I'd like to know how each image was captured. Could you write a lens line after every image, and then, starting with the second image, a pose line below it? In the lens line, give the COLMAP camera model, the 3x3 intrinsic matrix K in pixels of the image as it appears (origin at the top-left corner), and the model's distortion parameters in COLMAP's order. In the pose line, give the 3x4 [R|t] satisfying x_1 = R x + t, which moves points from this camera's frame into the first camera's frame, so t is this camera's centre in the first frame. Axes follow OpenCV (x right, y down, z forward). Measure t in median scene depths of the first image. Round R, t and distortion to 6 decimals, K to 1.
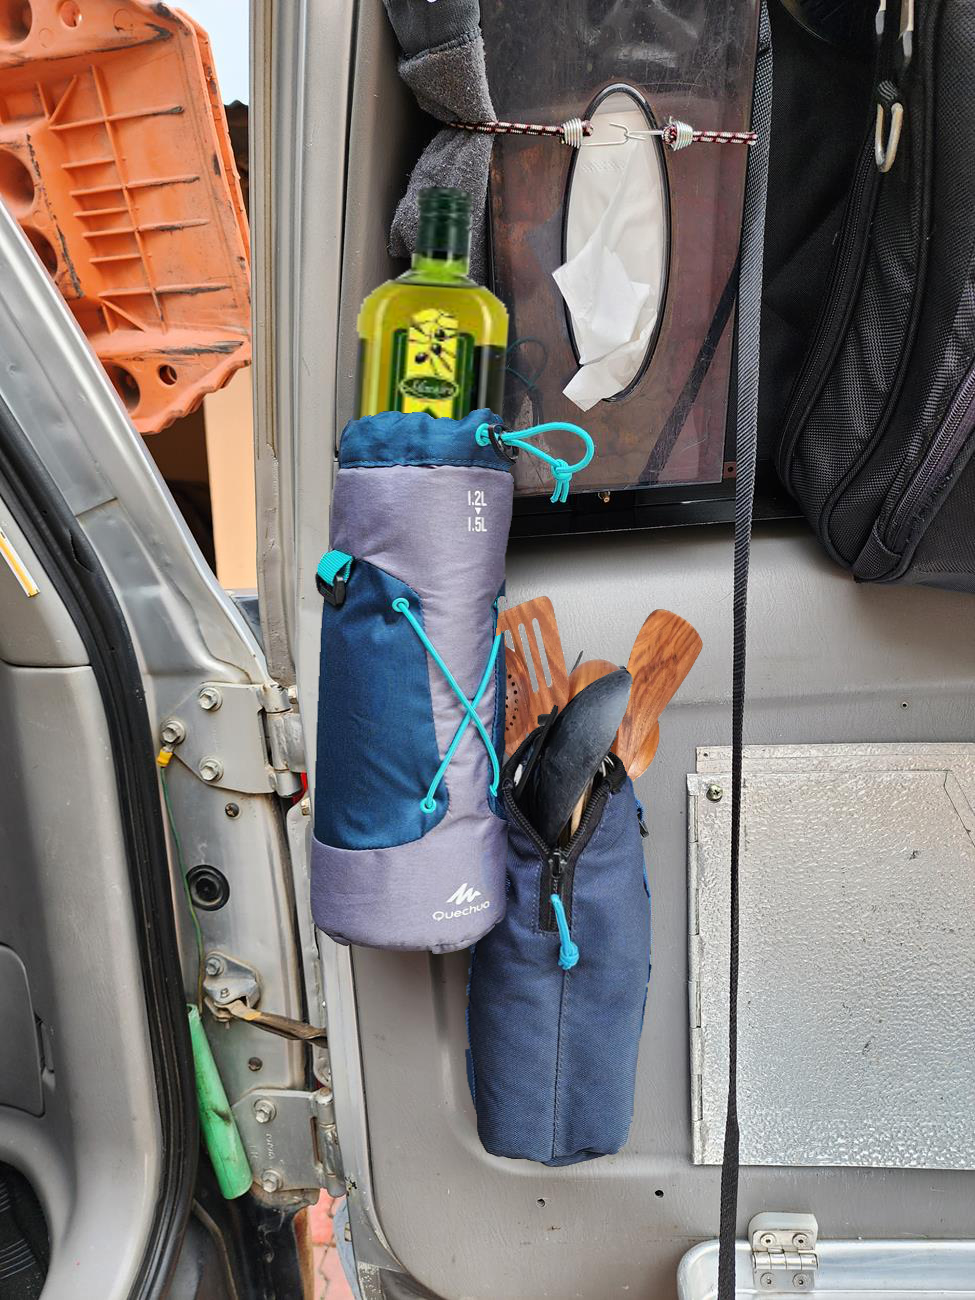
lens RADIAL K [[863.2, 0, 490.0], [0, 863.2, 567.7], [0, 0, 1]] dist [0.010880, 0.002026]
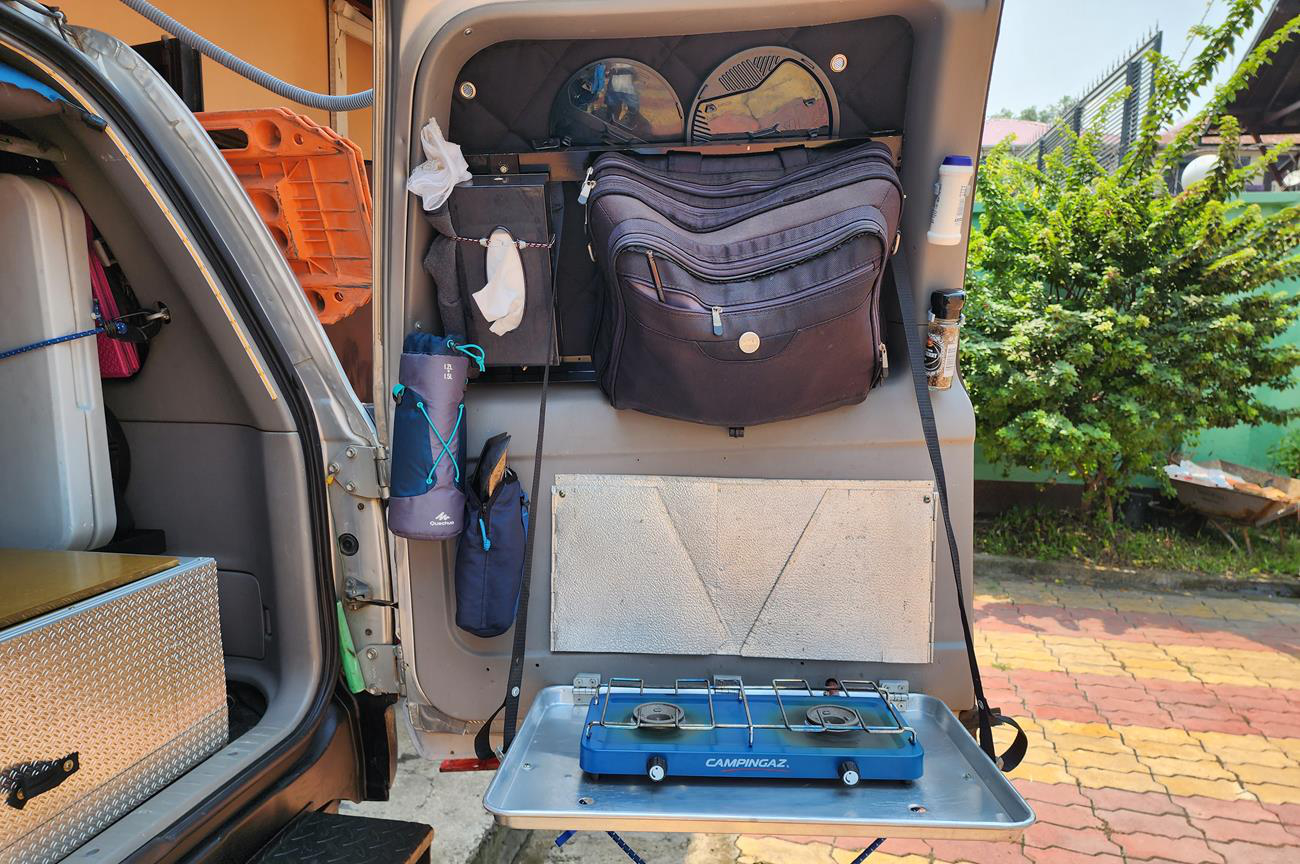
lens RADIAL K [[736.3, 0, 650.0], [0, 736.3, 432.0], [0, 0, 1]] dist [-0.000493, -0.001159]
pose [[0.998391, 0.040755, 0.039416, 0.389268], [-0.040937, 0.999154, 0.003832, 0.069769], [-0.039226, -0.005439, 0.999216, -0.979779]]
